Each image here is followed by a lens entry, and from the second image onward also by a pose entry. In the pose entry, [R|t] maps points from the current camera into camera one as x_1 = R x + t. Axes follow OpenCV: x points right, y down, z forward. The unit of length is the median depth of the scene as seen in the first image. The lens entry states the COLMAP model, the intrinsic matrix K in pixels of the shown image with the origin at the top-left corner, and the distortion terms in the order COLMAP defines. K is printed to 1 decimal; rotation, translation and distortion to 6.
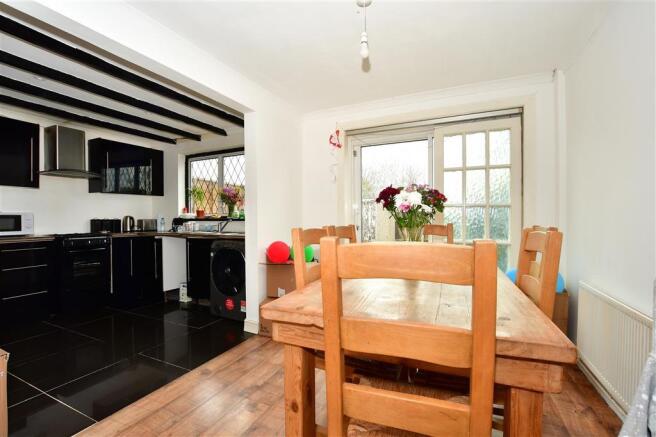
lens RADIAL K [[287.1, 0, 324.8], [0, 287.1, 221.9], [0, 0, 1]] dist [-0.032768, 0.000163]
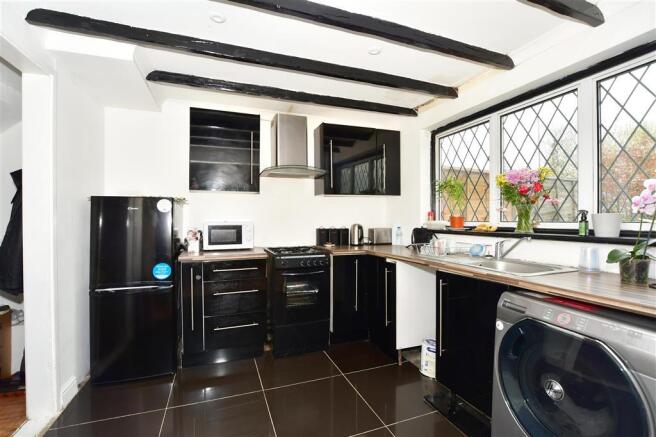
lens RADIAL K [[287.1, 0, 324.8], [0, 287.1, 221.9], [0, 0, 1]] dist [-0.032768, 0.000163]
pose [[0.709554, 0.009503, -0.704587, -0.227392], [-0.009574, 0.999947, 0.003845, -0.030071], [0.704586, 0.004017, 0.709607, 0.414588]]
